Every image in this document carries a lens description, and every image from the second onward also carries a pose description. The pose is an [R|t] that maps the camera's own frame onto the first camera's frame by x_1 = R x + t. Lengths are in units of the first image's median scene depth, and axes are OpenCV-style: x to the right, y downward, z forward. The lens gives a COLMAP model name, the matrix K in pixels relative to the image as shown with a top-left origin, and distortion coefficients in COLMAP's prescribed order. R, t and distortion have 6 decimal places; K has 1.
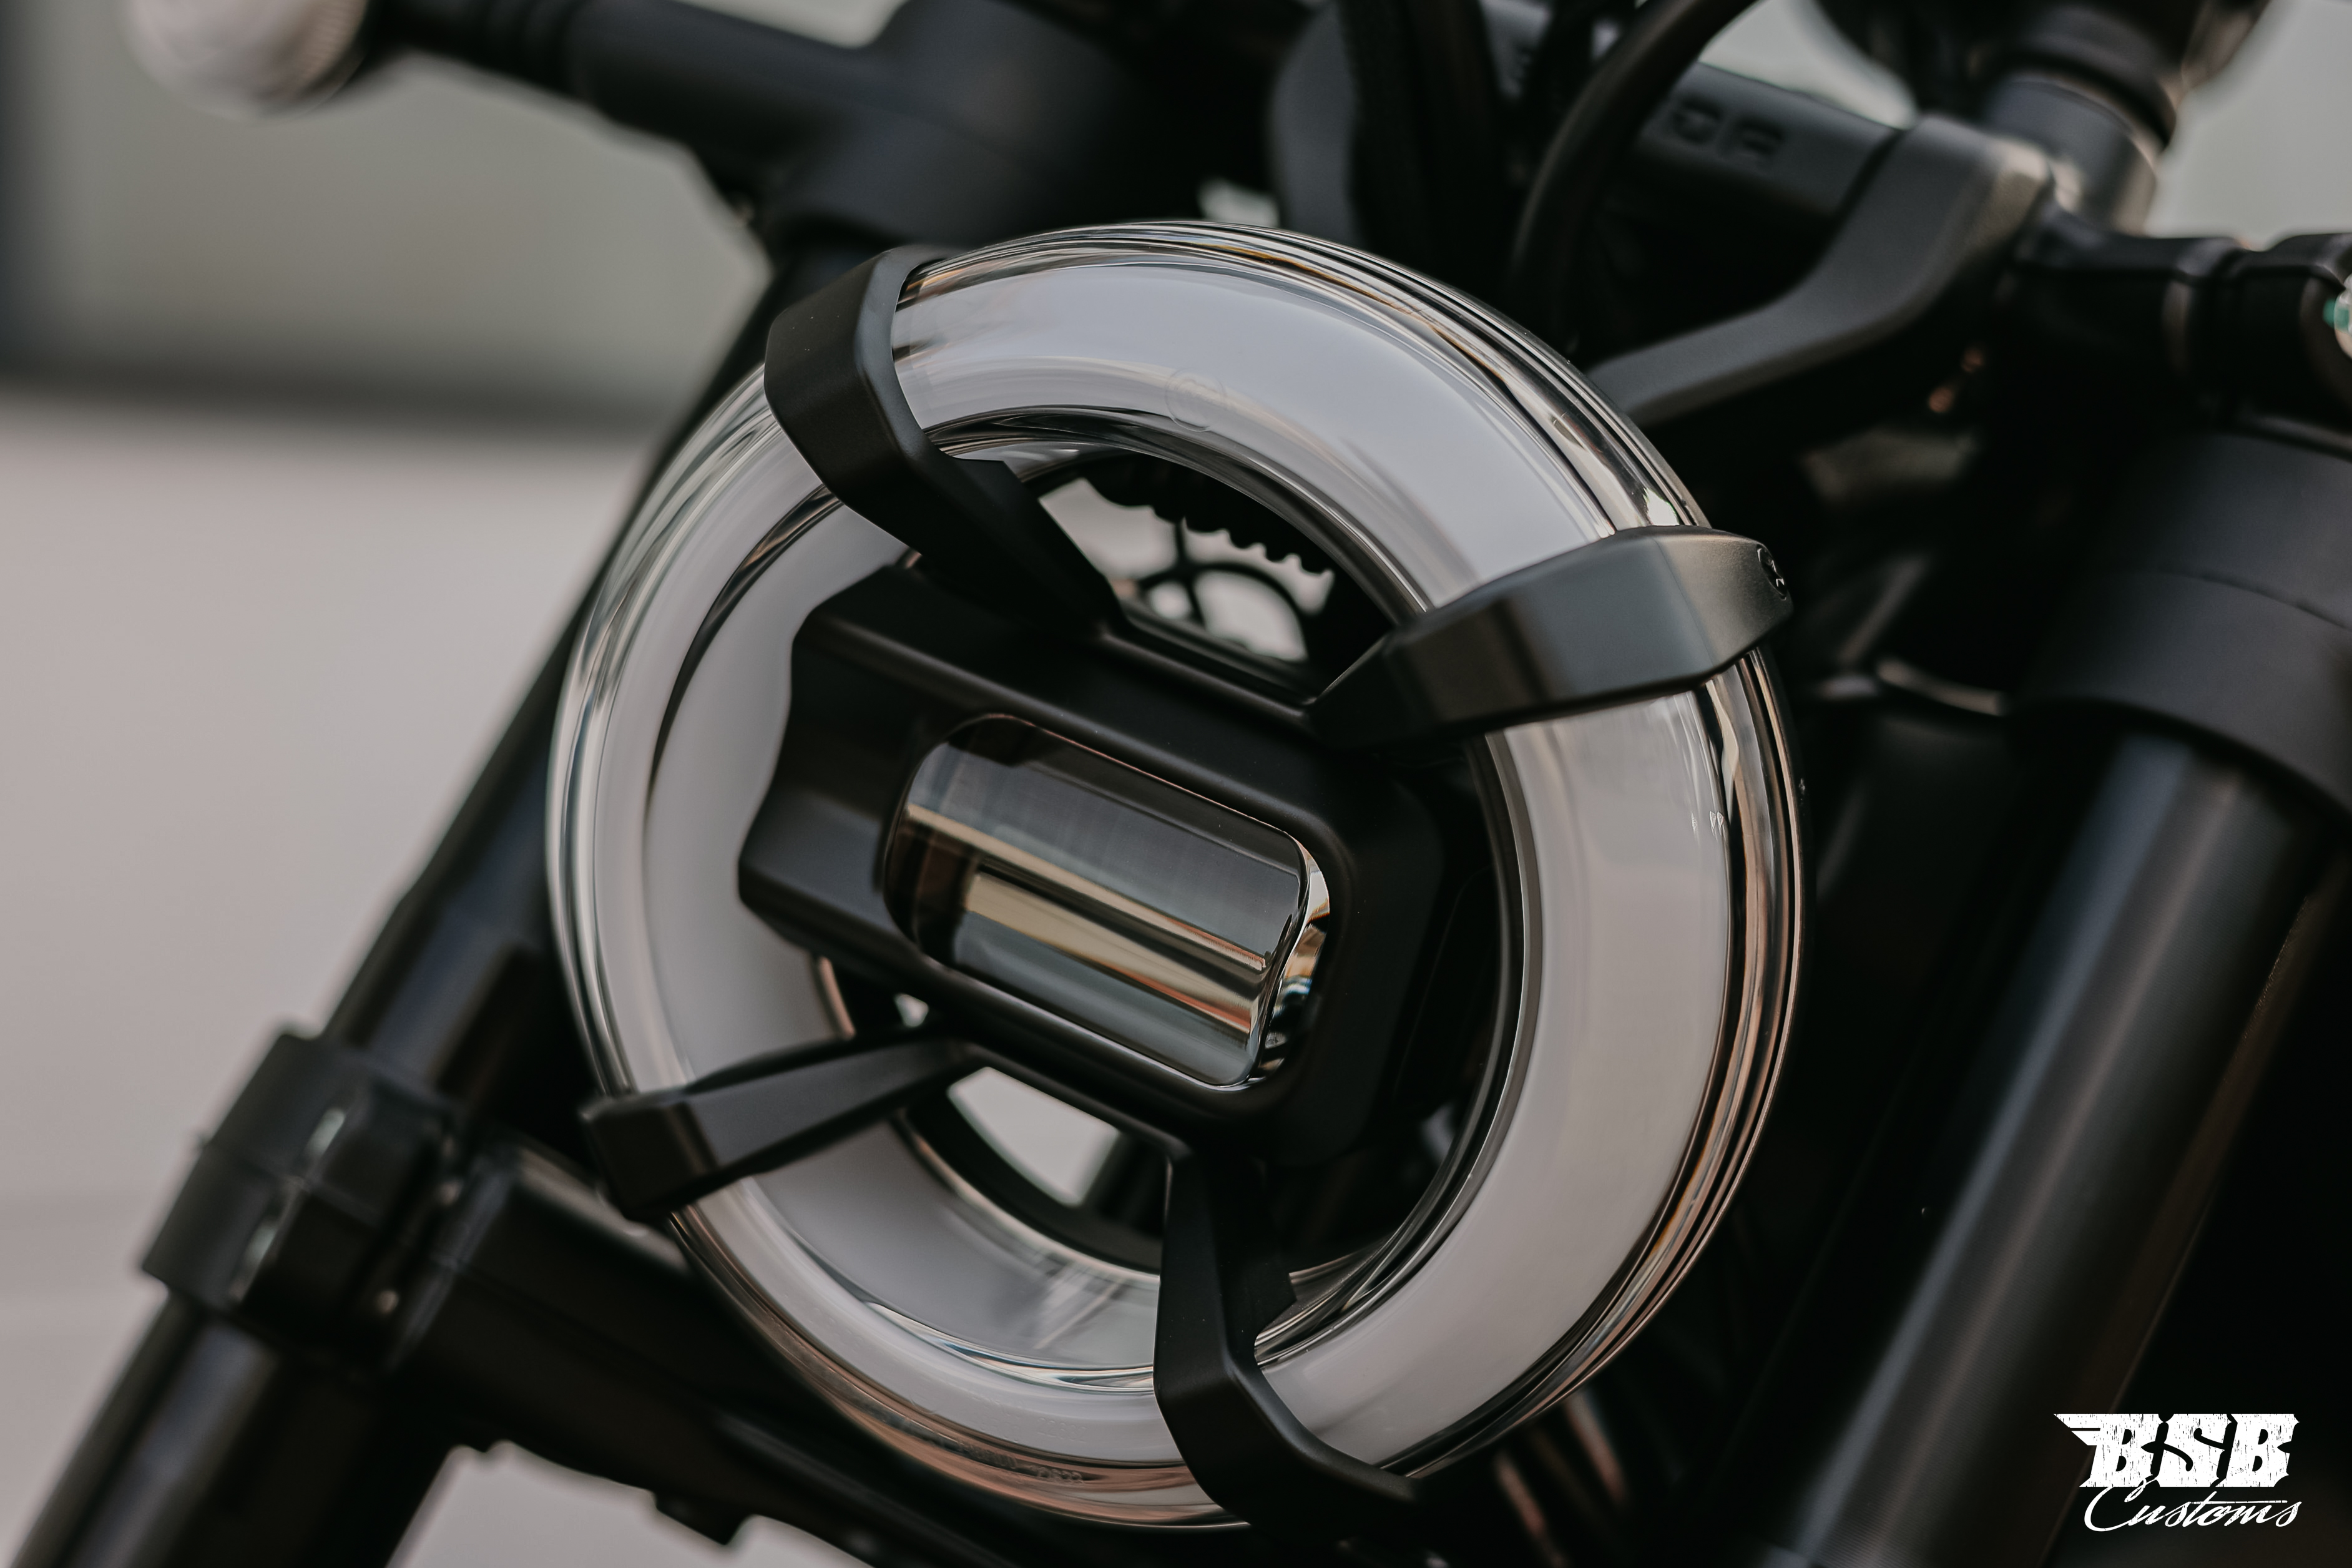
lens RADIAL K [[3720.3, 0, 1176.0], [0, 3720.3, 784.0], [0, 0, 1]] dist [-0.008590, -0.046355]
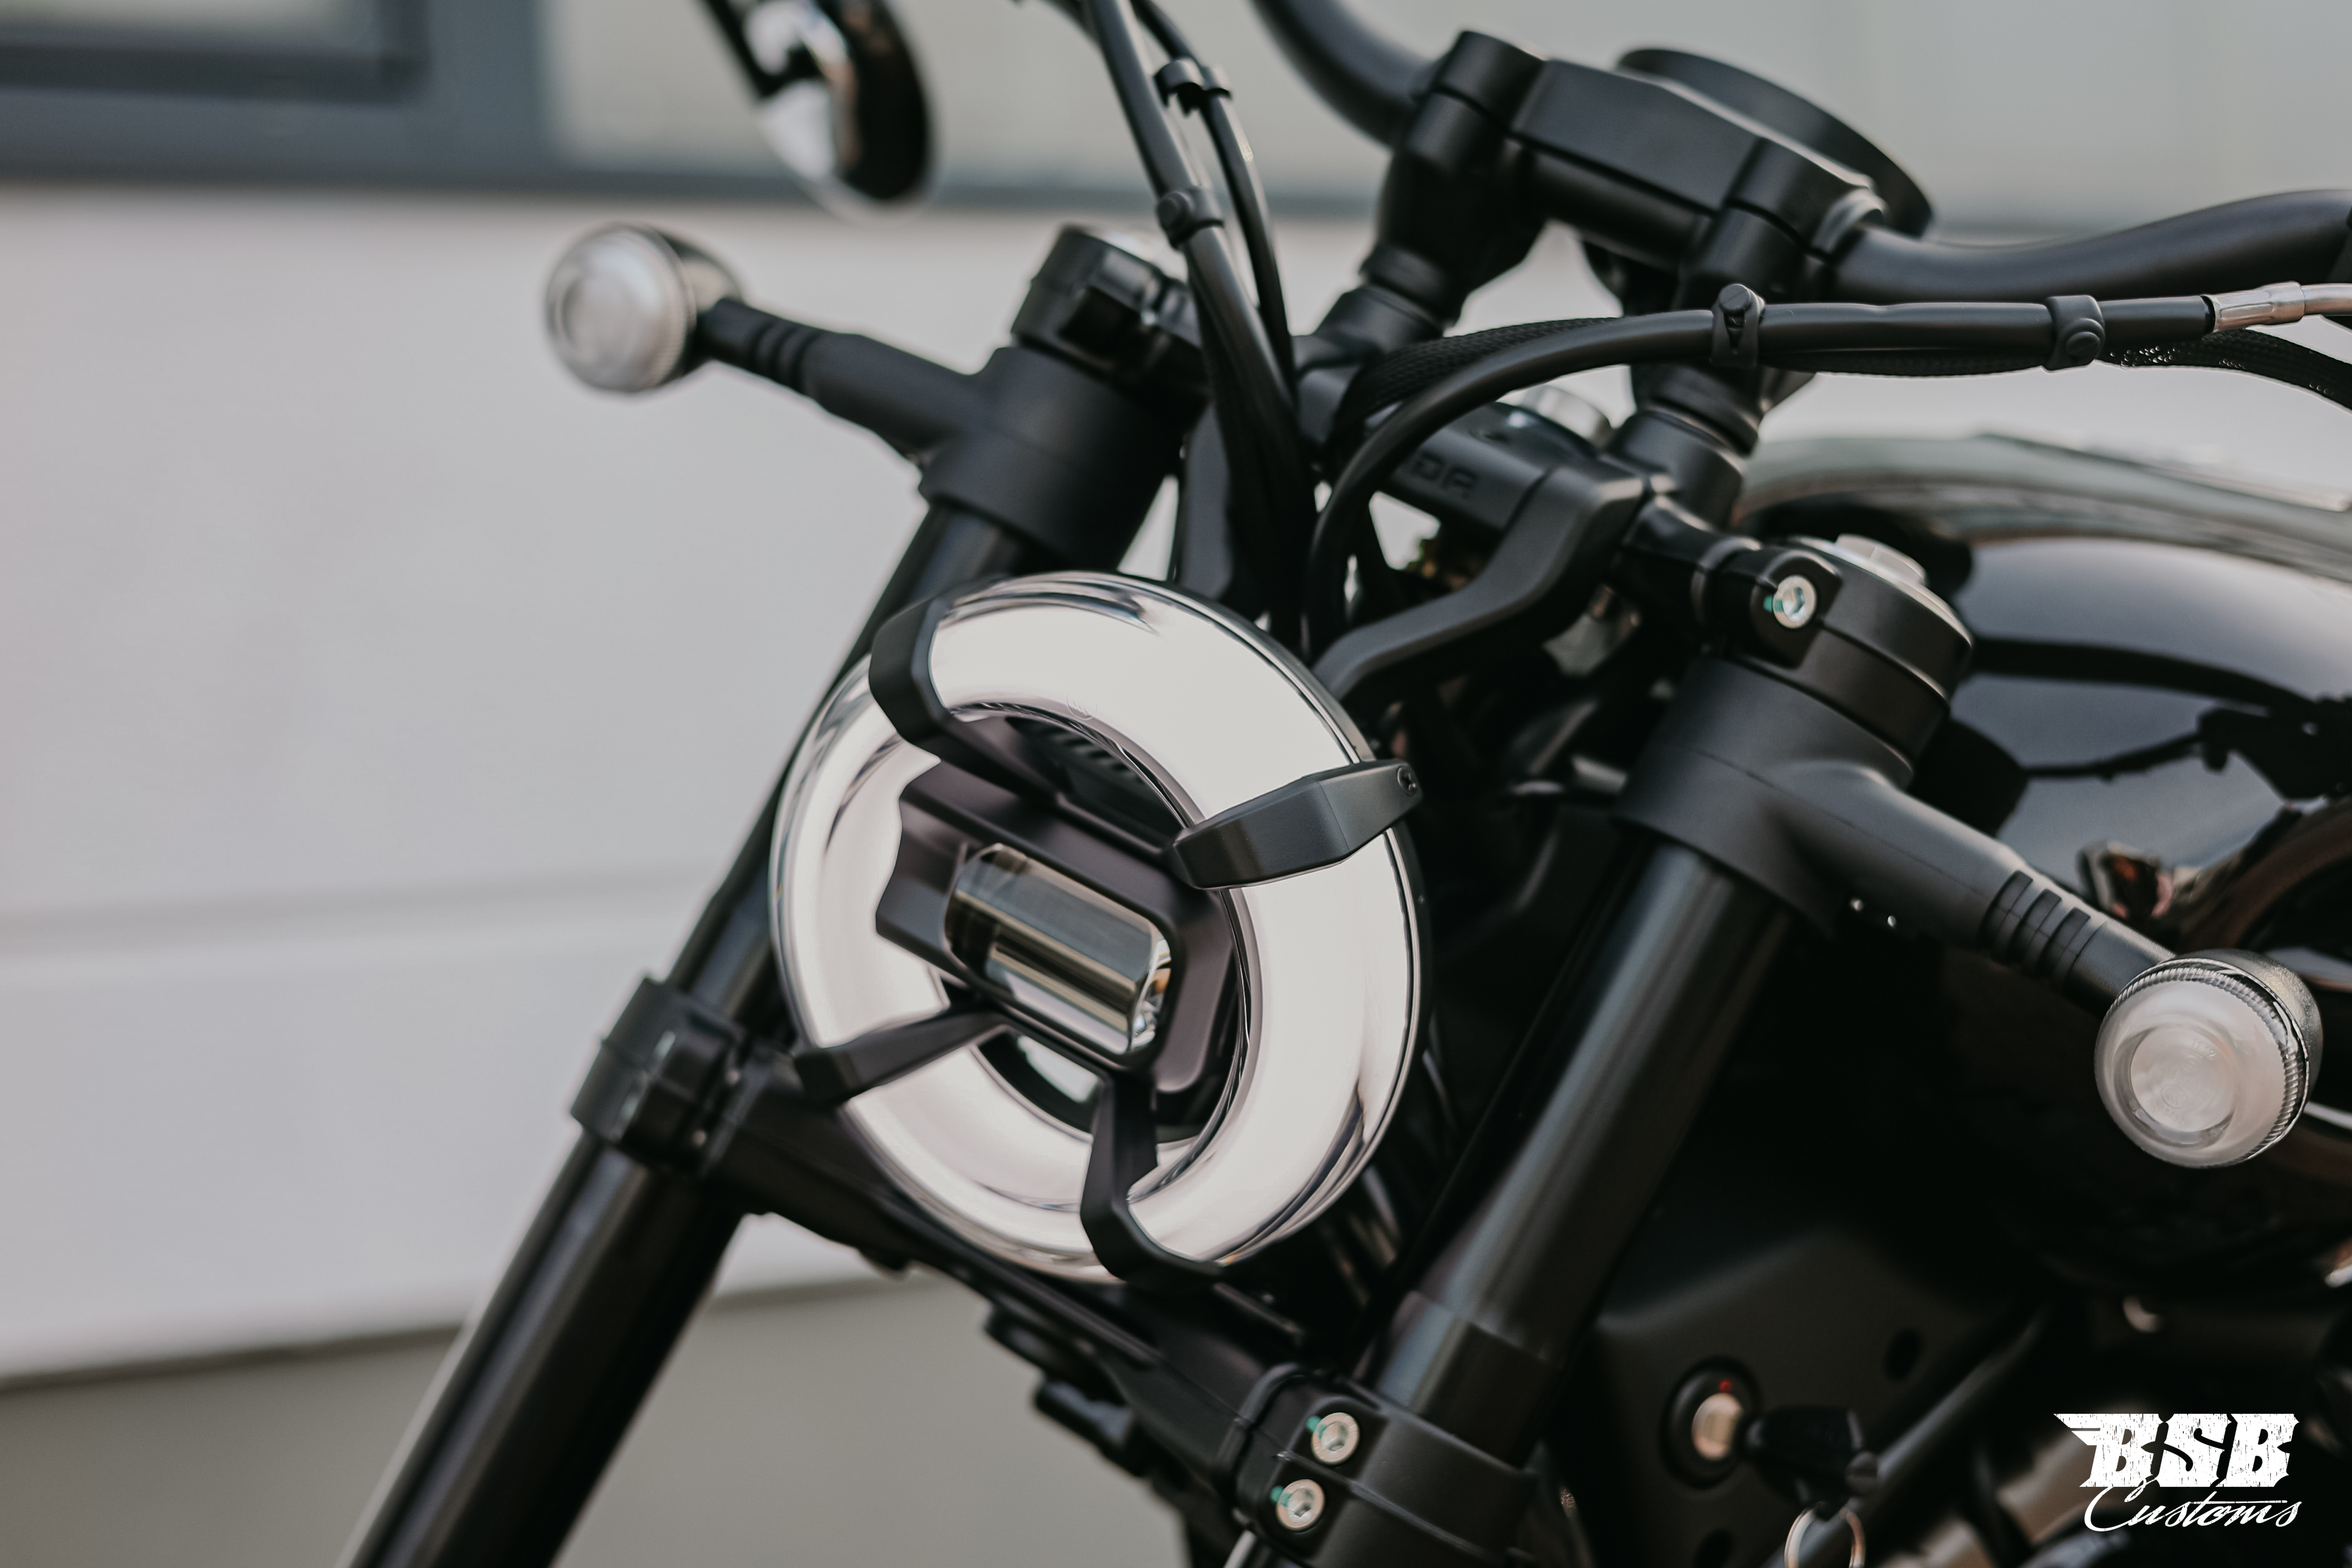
lens RADIAL K [[3315.9, 0, 1176.0], [0, 3315.9, 784.0], [0, 0, 1]] dist [0.028839, -0.177260]
pose [[0.990955, 0.001599, -0.134185, 0.236995], [0.013382, 0.993768, 0.110665, -0.210858], [0.133526, -0.111459, 0.984758, -0.546592]]
